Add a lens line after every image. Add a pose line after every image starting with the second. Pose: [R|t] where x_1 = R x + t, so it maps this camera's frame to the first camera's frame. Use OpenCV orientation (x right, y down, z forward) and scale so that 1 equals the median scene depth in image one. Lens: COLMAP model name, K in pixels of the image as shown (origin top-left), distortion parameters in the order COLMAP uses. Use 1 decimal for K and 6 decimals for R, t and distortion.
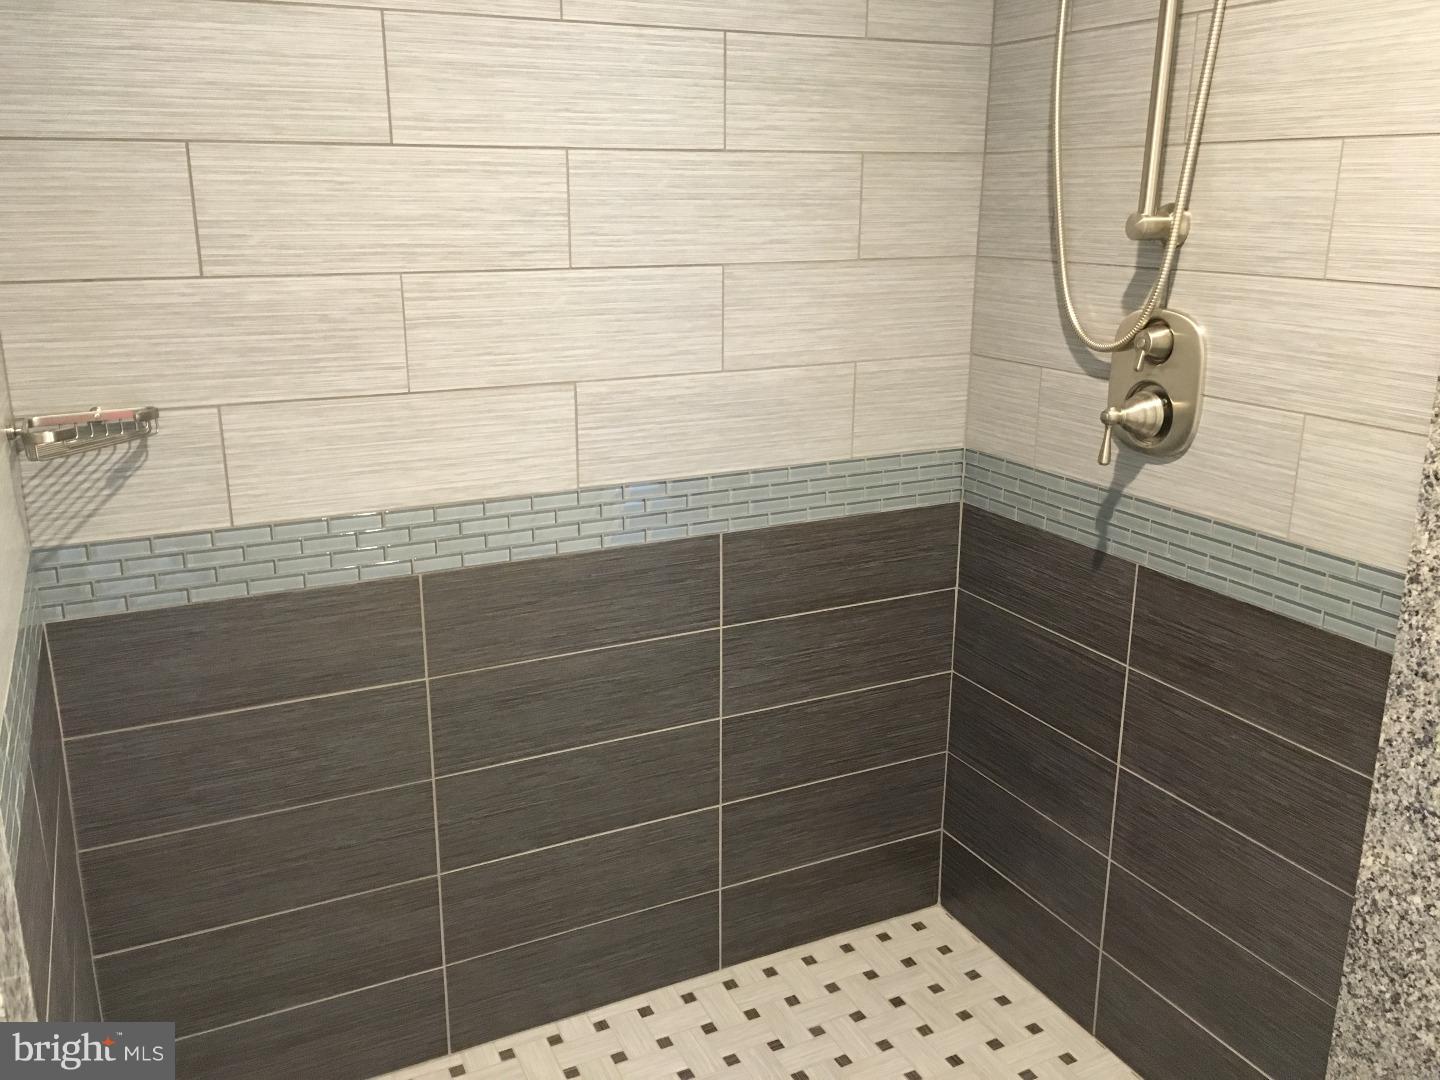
lens RADIAL K [[1226.3, 0, 724.5], [0, 1226.3, 541.3], [0, 0, 1]] dist [0.013854, -0.049798]
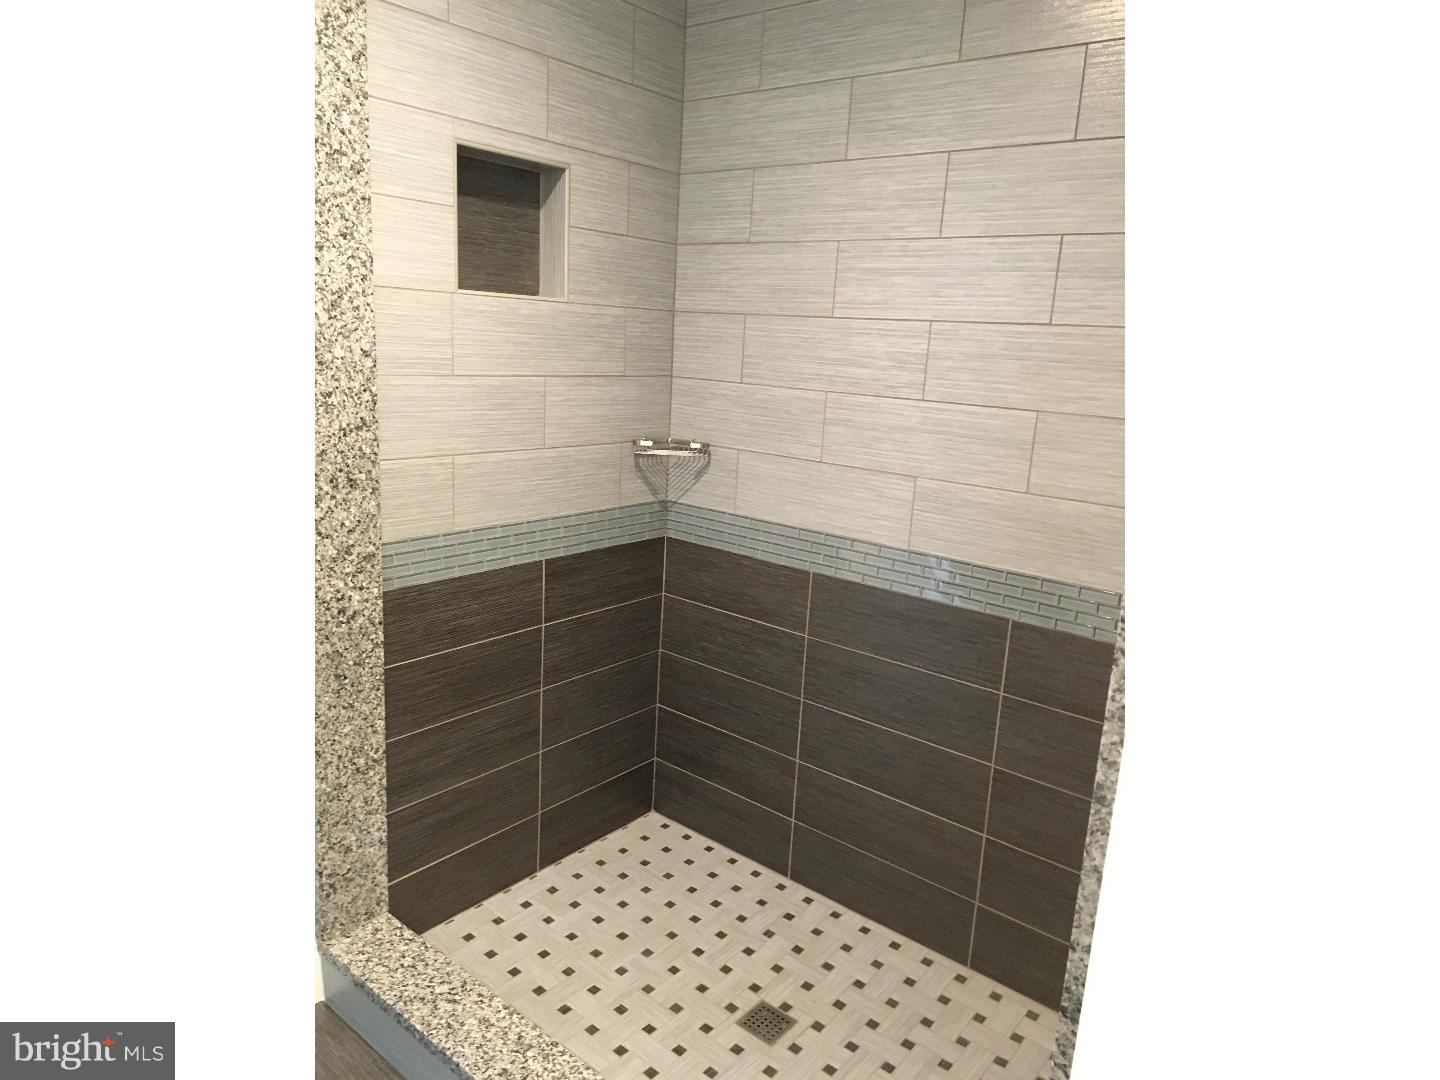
lens RADIAL K [[886.9, 0, 722.4], [0, 886.9, 538.0], [0, 0, 1]] dist [-0.004619, -0.002119]
pose [[0.404786, 0.212797, -0.889306, 0.764174], [-0.310073, 0.946866, 0.085433, -0.081534], [0.860234, 0.241168, 0.449261, 0.351956]]
